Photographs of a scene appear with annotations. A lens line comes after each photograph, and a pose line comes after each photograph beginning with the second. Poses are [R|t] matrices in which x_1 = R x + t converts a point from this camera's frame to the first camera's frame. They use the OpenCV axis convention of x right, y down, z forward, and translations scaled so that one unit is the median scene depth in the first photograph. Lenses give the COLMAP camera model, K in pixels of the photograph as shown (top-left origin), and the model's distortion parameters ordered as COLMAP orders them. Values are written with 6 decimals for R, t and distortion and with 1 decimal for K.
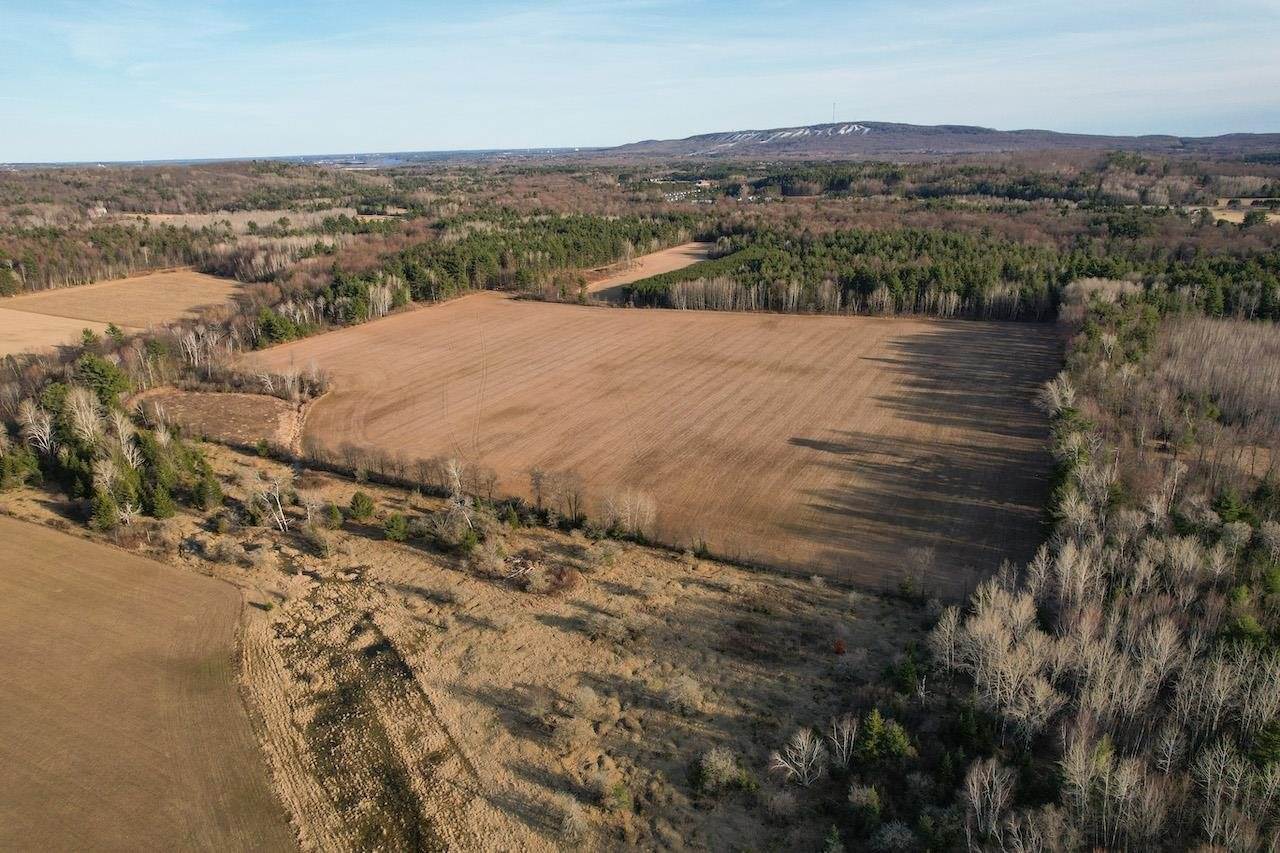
lens RADIAL K [[823.2, 0, 634.9], [0, 823.2, 424.1], [0, 0, 1]] dist [-0.077187, 0.072266]
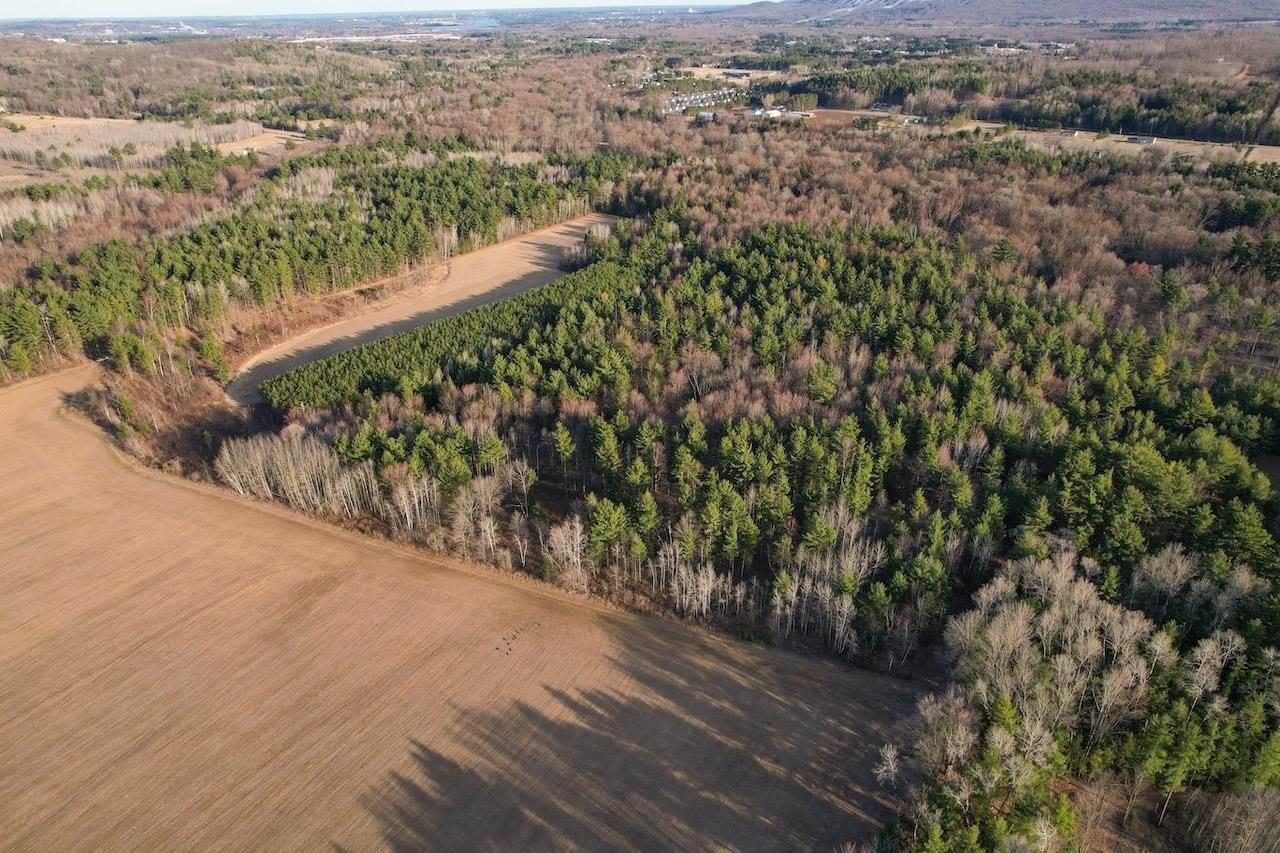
lens RADIAL K [[823.2, 0, 634.8], [0, 823.2, 421.7], [0, 0, 1]] dist [-0.077187, 0.072266]
pose [[0.989256, 0.072326, -0.127049, 0.486646], [-0.052634, 0.986974, 0.152028, -0.364306], [0.136389, -0.143707, 0.980177, 0.705154]]
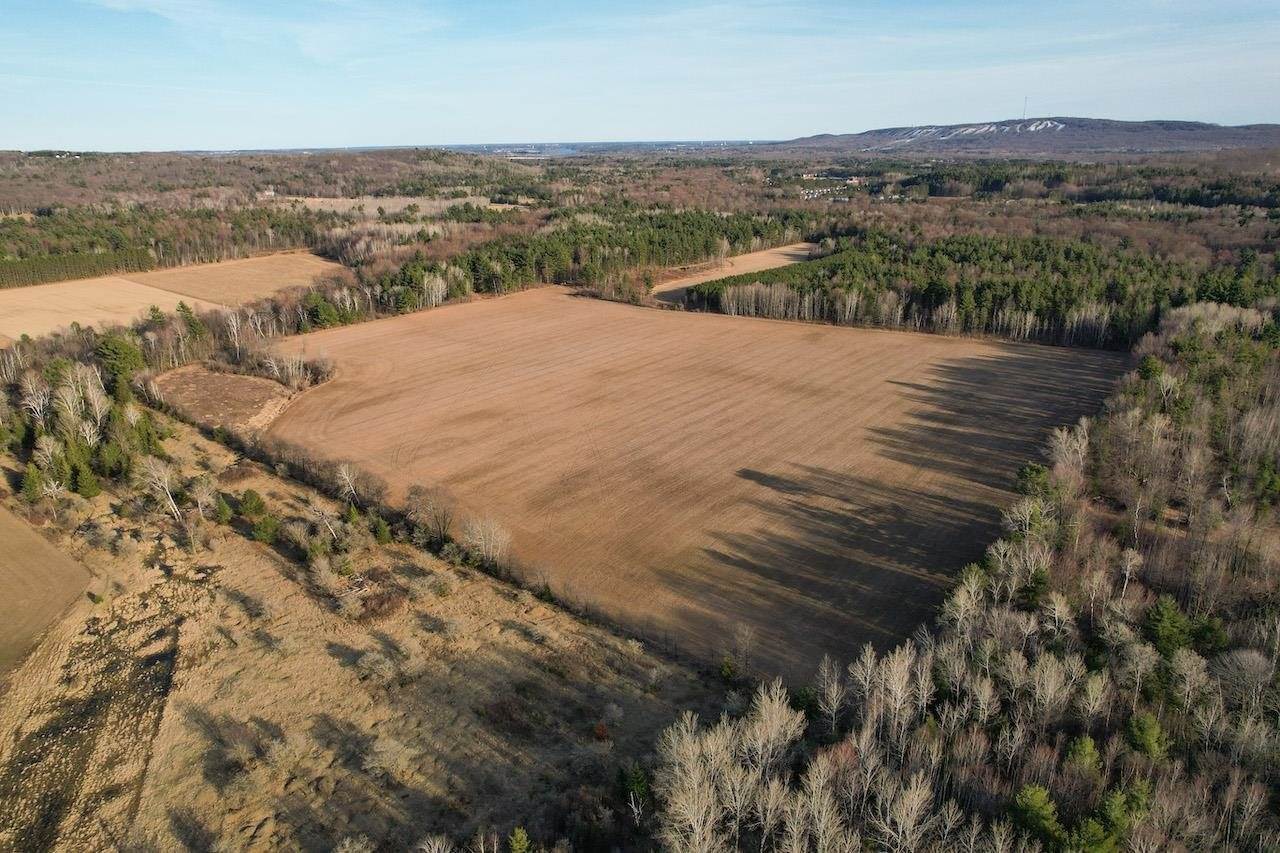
lens RADIAL K [[823.2, 0, 633.8], [0, 823.2, 421.8], [0, 0, 1]] dist [-0.077187, 0.072266]
pose [[0.978308, 0.075994, -0.192712, 0.182695], [-0.074925, 0.997107, 0.012842, -0.027976], [0.193130, 0.001876, 0.981171, 0.071254]]
